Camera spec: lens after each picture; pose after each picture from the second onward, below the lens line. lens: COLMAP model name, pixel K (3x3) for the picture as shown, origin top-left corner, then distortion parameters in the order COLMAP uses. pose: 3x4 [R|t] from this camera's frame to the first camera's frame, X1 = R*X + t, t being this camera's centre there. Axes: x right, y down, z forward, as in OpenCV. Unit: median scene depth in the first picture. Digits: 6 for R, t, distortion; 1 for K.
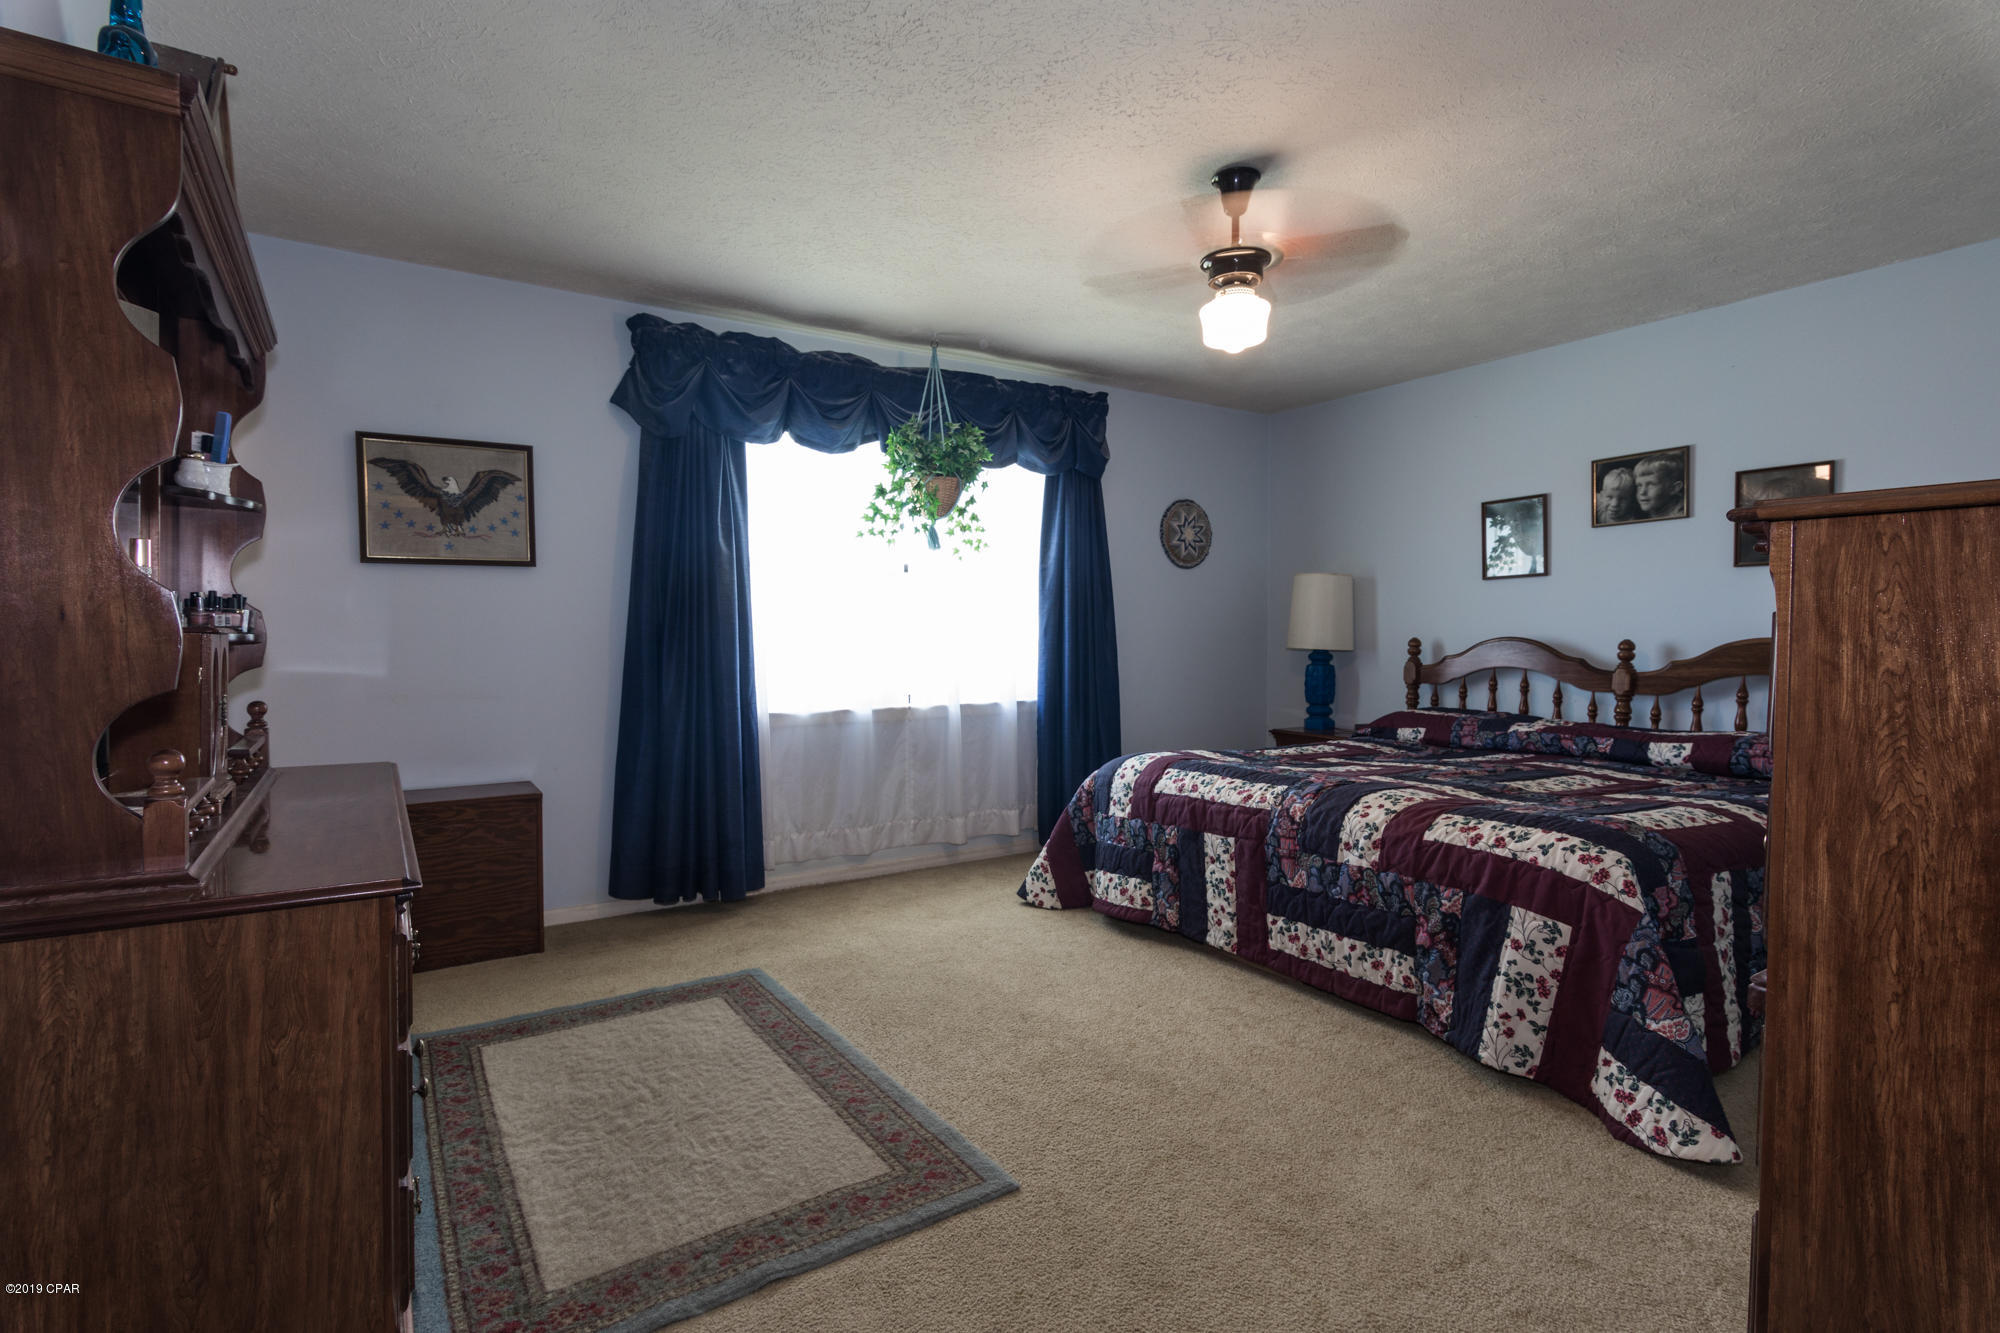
lens RADIAL K [[957.0, 0, 994.8], [0, 957.0, 669.4], [0, 0, 1]] dist [0.003390, -0.001197]
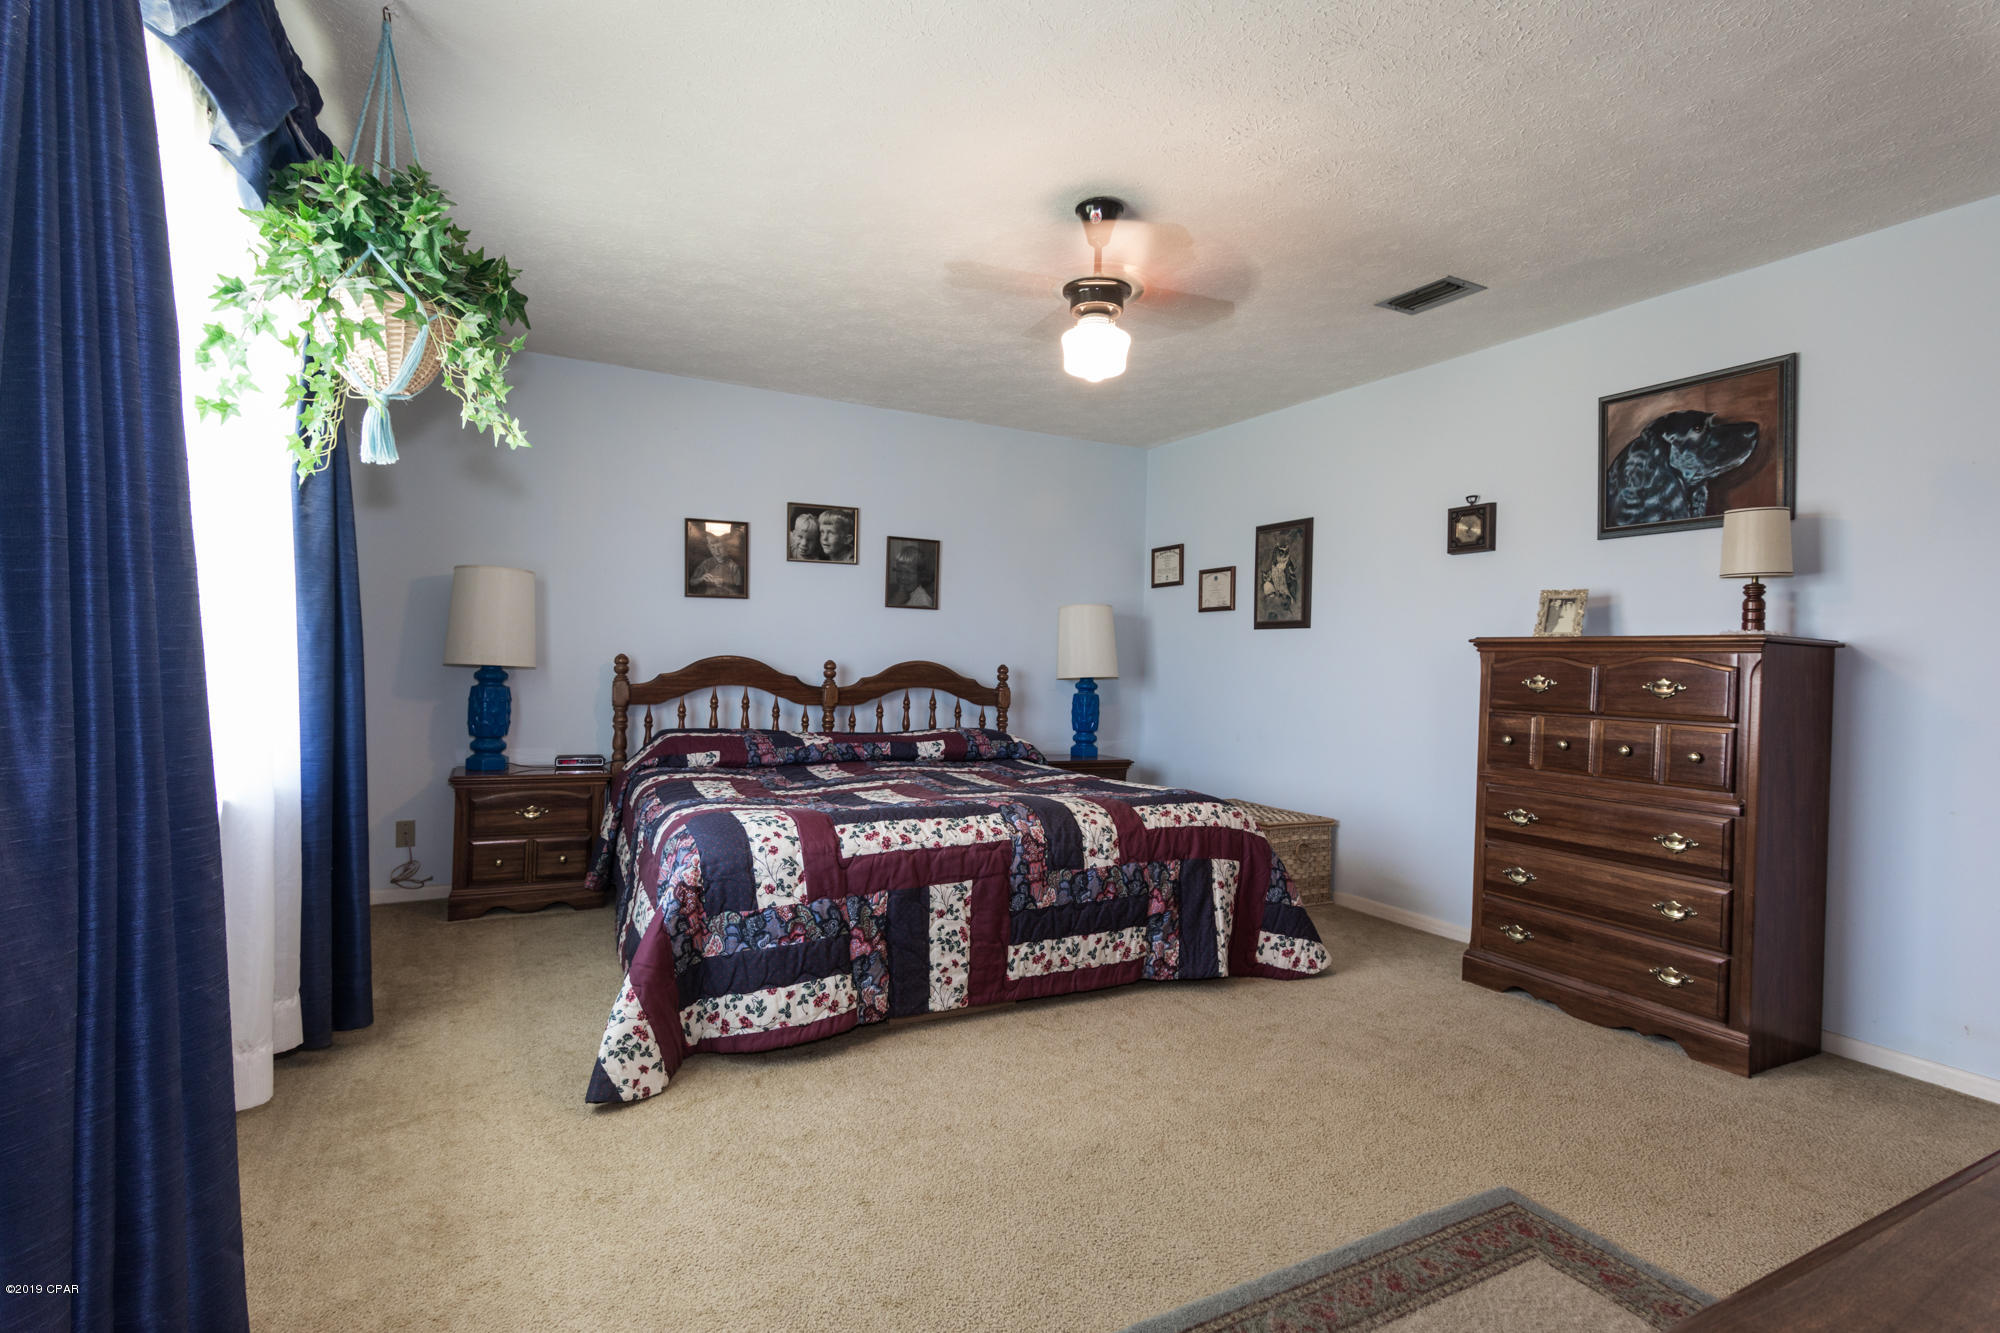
lens RADIAL K [[957.0, 0, 996.6], [0, 957.0, 667.7], [0, 0, 1]] dist [0.003390, -0.001197]
pose [[0.090200, -0.005088, 0.995911, -0.648193], [0.008812, 0.999952, 0.004310, -0.031811], [-0.995885, 0.008387, 0.090241, 0.866431]]
